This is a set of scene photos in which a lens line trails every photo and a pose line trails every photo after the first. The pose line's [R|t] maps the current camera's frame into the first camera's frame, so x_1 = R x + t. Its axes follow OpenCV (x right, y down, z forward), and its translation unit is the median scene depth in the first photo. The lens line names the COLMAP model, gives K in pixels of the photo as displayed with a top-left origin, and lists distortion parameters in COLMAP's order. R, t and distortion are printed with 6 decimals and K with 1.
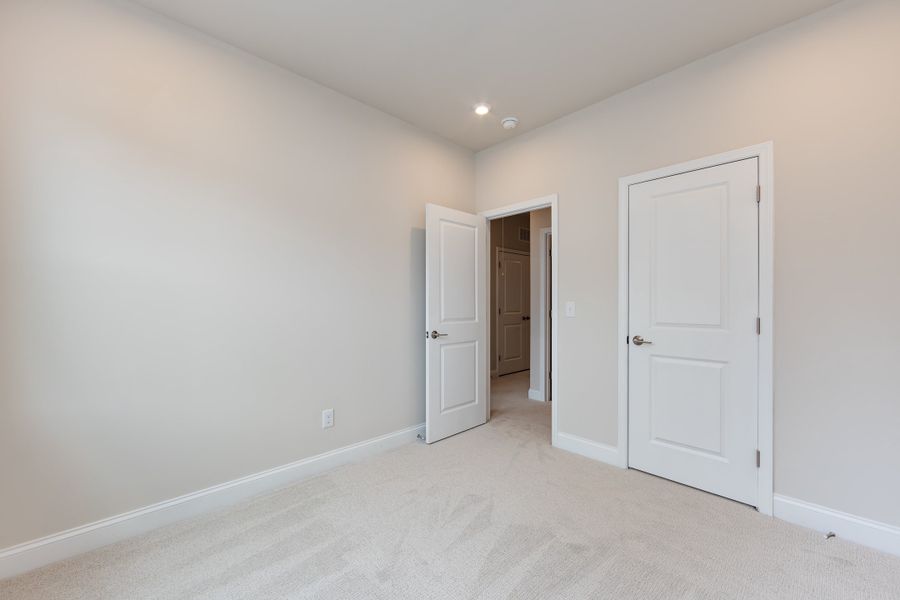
lens RADIAL K [[353.0, 0, 446.3], [0, 353.0, 303.4], [0, 0, 1]] dist [-0.005423, 0.000289]
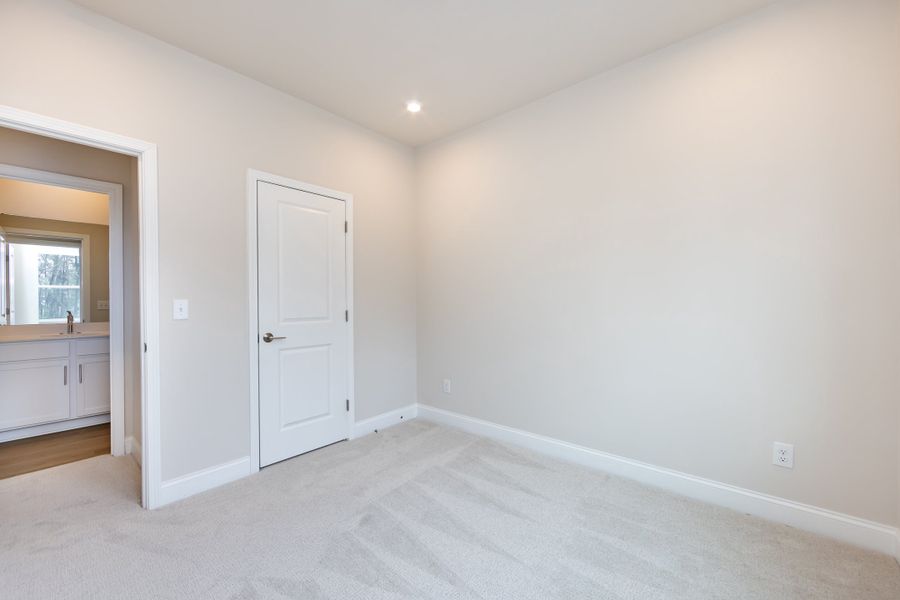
lens RADIAL K [[353.0, 0, 451.6], [0, 353.0, 303.5], [0, 0, 1]] dist [-0.005423, 0.000289]
pose [[-0.102093, -0.008397, 0.994739, -0.538797], [0.006615, 0.999937, 0.009120, 0.000979], [-0.994753, 0.007511, -0.102031, 0.601133]]
